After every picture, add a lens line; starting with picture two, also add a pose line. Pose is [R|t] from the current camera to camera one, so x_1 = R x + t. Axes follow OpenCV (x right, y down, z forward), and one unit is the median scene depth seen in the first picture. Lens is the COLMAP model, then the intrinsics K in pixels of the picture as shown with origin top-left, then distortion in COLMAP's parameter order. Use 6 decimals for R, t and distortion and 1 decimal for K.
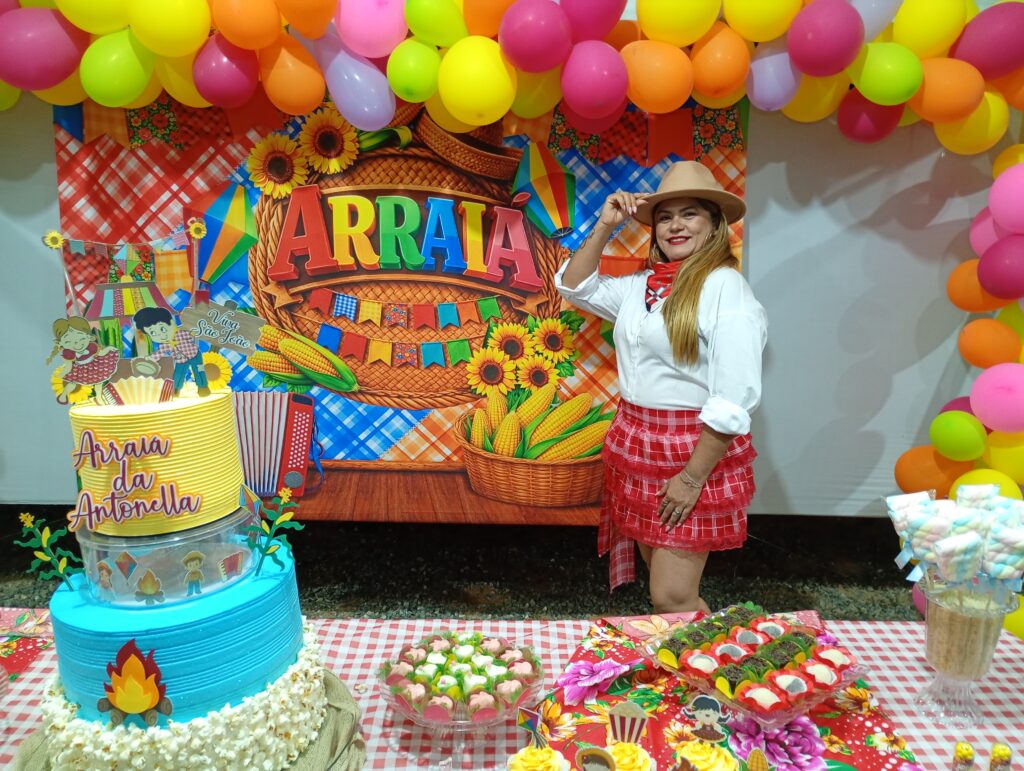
lens RADIAL K [[838.7, 0, 507.0], [0, 838.7, 385.2], [0, 0, 1]] dist [0.064840, -0.075168]
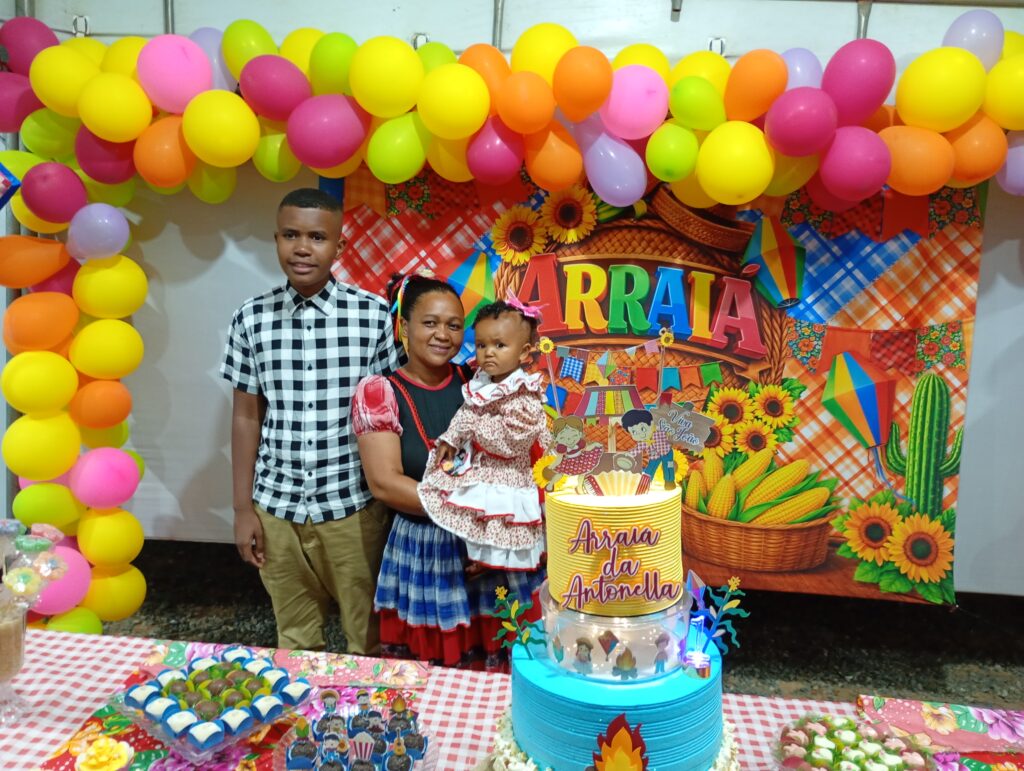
lens RADIAL K [[838.7, 0, 510.9], [0, 838.7, 383.6], [0, 0, 1]] dist [0.064840, -0.075168]
pose [[0.996070, 0.035268, -0.081246, -0.188835], [-0.038846, 0.998325, -0.042883, -0.027529], [0.079598, 0.045870, 0.995771, -0.044706]]
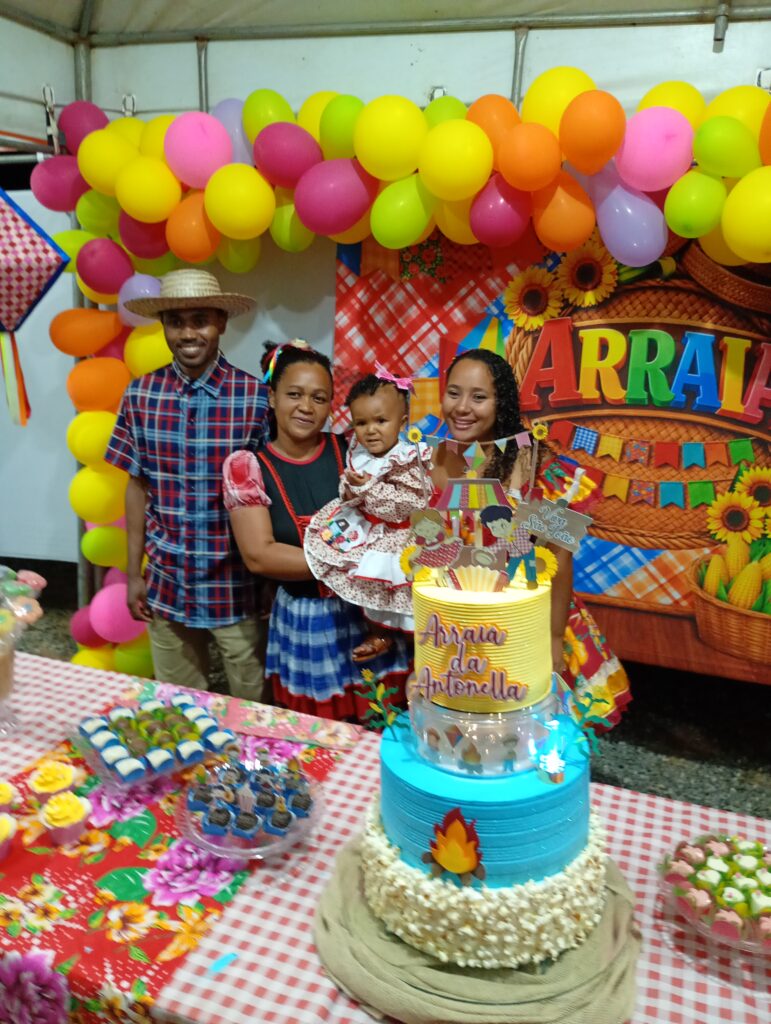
lens RADIAL K [[838.7, 0, 391.0], [0, 838.7, 510.9], [0, 0, 1]] dist [0.064840, -0.075168]
pose [[0.939208, 0.095008, -0.329942, -0.073043], [-0.079518, 0.995016, 0.060164, -0.052891], [0.334014, -0.030270, 0.942082, -0.019449]]
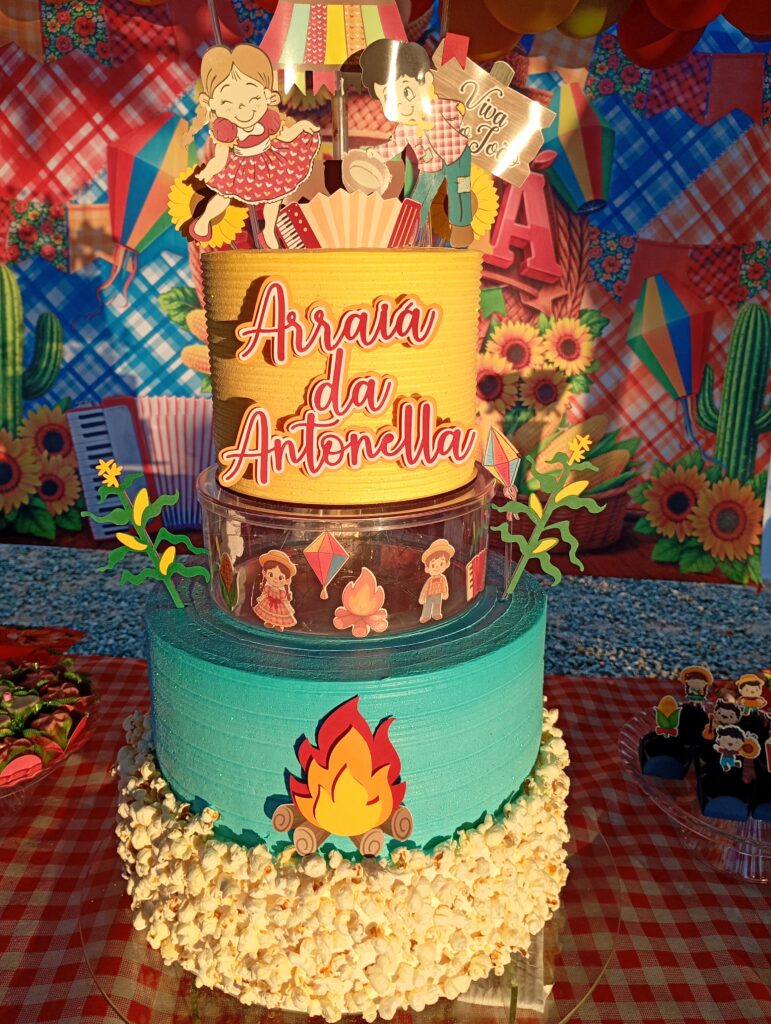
lens RADIAL K [[863.9, 0, 386.9], [0, 863.9, 521.5], [0, 0, 1]] dist [0.027477, -0.028962]
pose [[0.997813, 0.030436, 0.058677, -0.168451], [-0.035106, 0.996155, 0.080273, 0.055433], [-0.056008, -0.082157, 0.995044, 0.179267]]
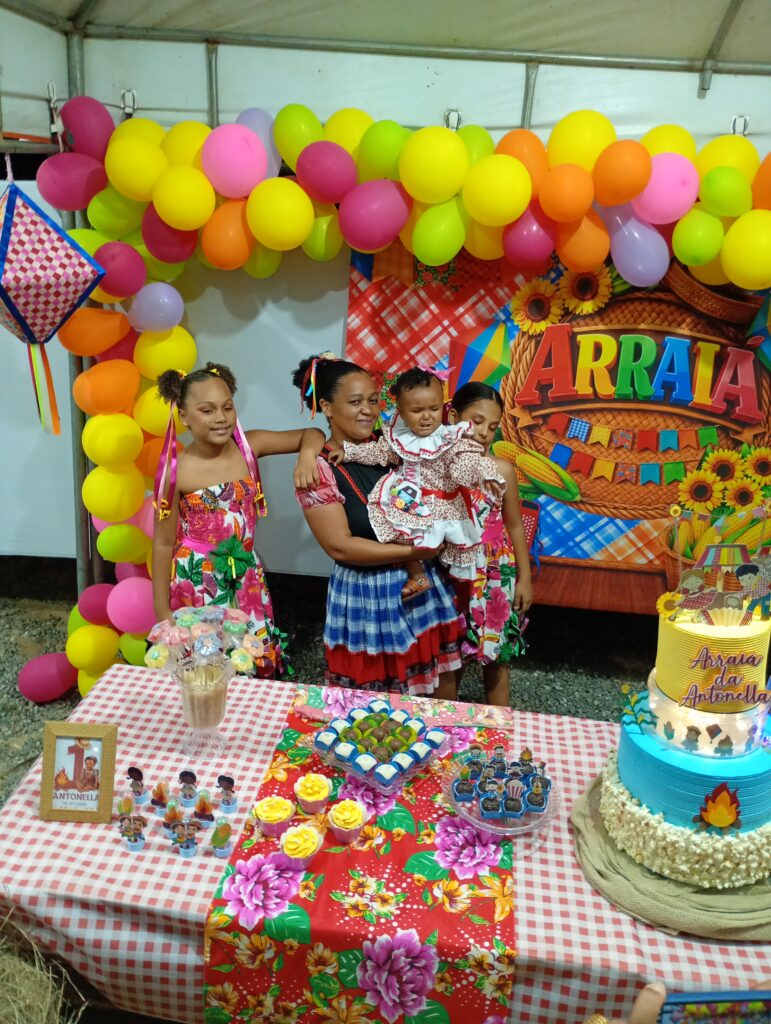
lens RADIAL K [[838.7, 0, 385.2], [0, 838.7, 515.3], [0, 0, 1]] dist [0.064840, -0.075168]
pose [[0.992816, 0.061435, -0.102675, -0.340411], [-0.046166, 0.988357, 0.144980, -0.135891], [0.110386, -0.139198, 0.984093, -0.186106]]
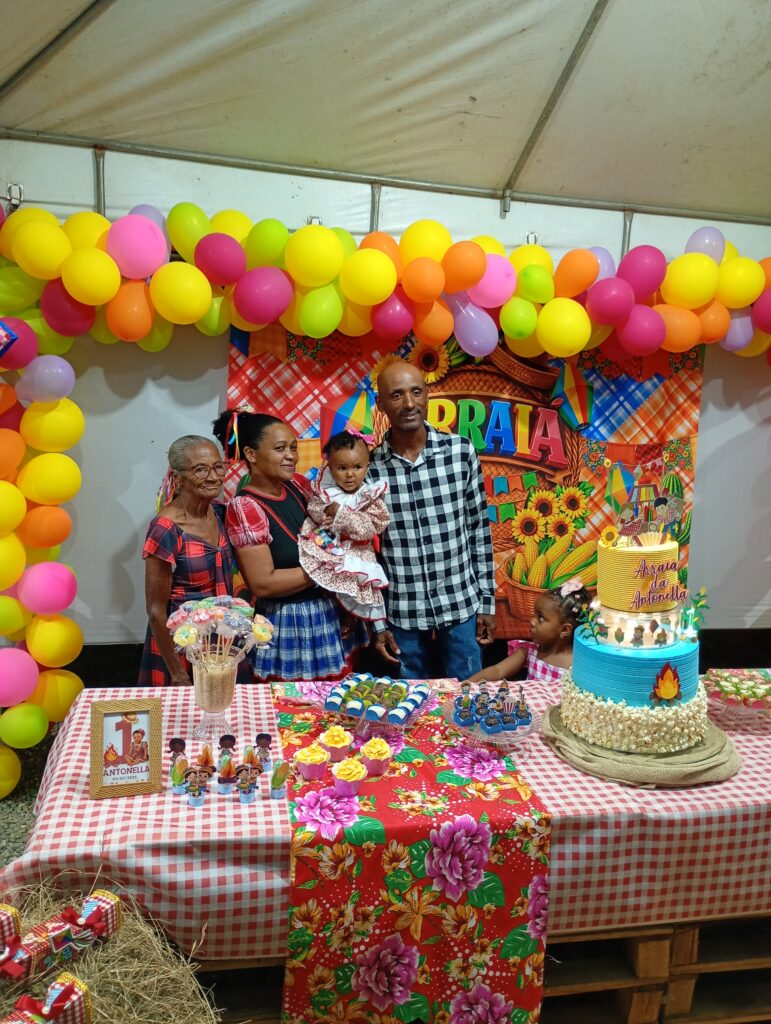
lens RADIAL K [[838.7, 0, 383.4], [0, 838.7, 509.6], [0, 0, 1]] dist [0.064840, -0.075168]
pose [[0.979379, -0.010165, 0.201775, -0.558438], [0.016643, 0.999398, -0.030432, -0.005063], [-0.201344, 0.033163, 0.978959, -0.314674]]
